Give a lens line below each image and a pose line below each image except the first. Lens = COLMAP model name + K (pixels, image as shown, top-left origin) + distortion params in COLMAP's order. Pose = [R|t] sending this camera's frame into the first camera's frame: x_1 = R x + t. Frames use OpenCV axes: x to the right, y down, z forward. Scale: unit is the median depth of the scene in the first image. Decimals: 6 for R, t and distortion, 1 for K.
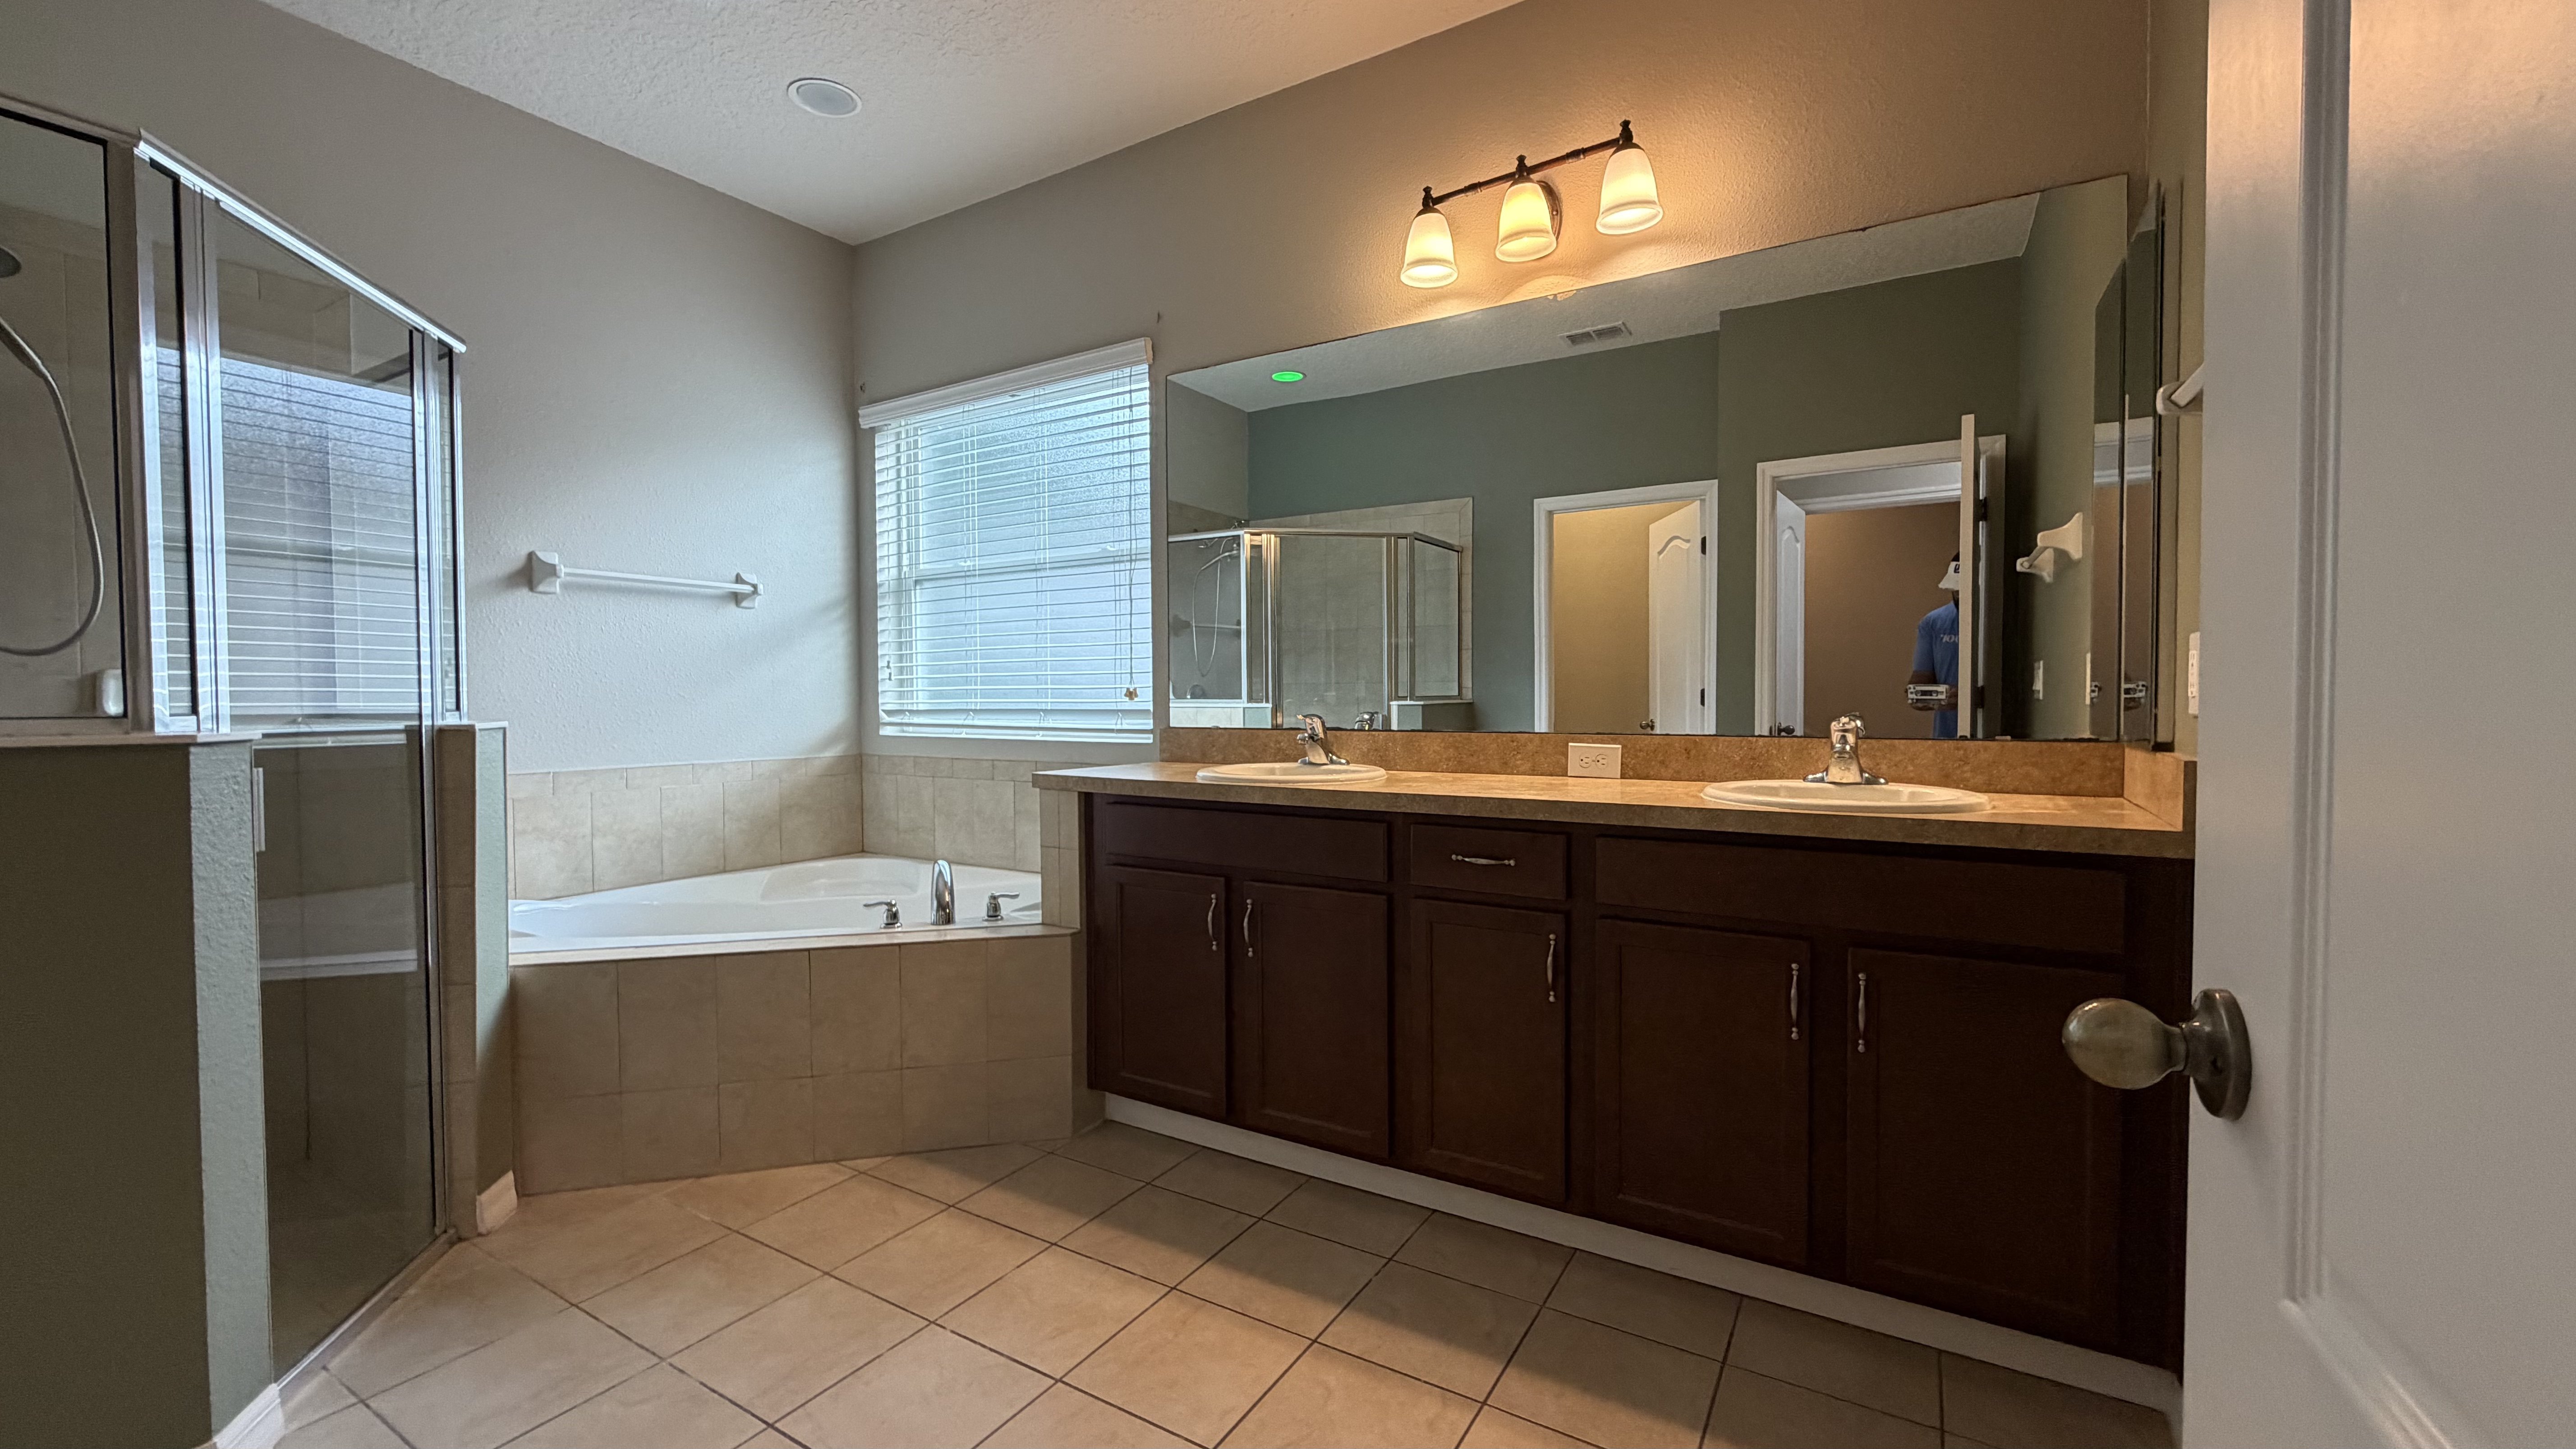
lens RADIAL K [[1024.2, 0, 1286.1], [0, 1024.2, 720.3], [0, 0, 1]] dist [-0.001421, -0.000152]
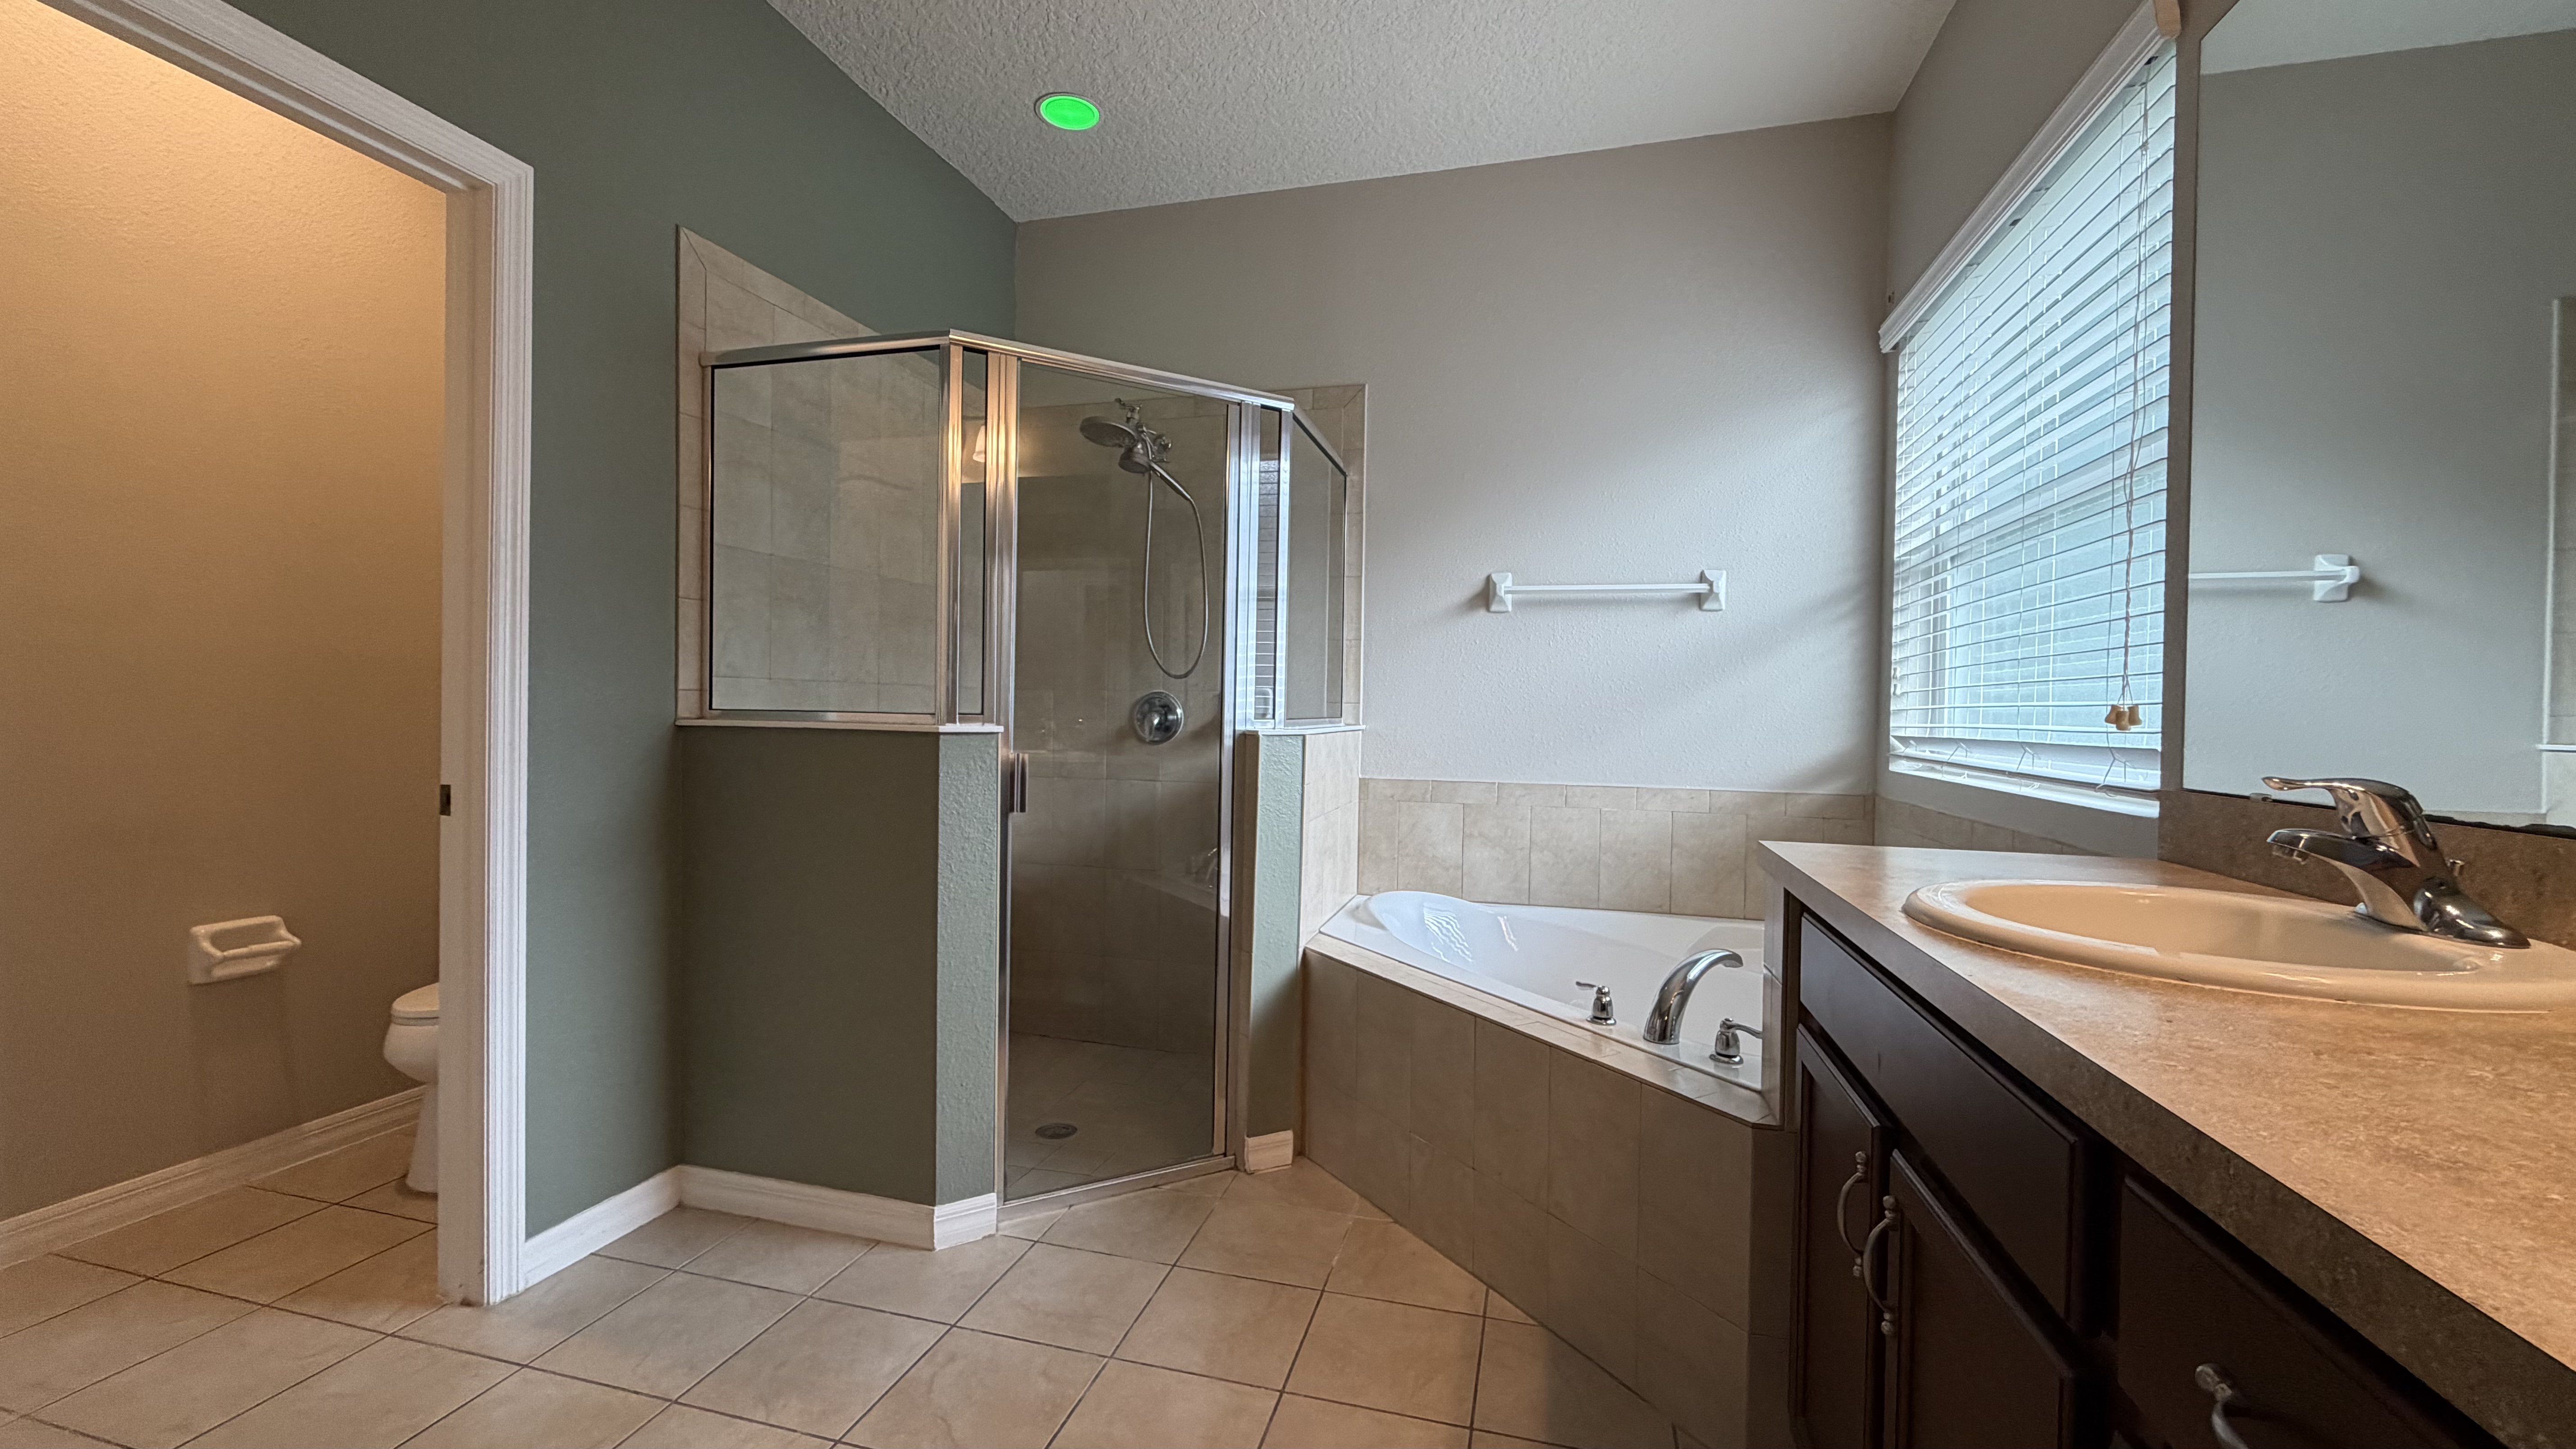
lens RADIAL K [[1024.2, 0, 1285.1], [0, 1024.2, 733.5], [0, 0, 1]] dist [-0.001421, -0.000152]
pose [[0.279227, 0.030054, -0.959755, 0.215957], [-0.040215, 0.998999, 0.019583, -0.011015], [0.959383, 0.033128, 0.280156, 0.469494]]
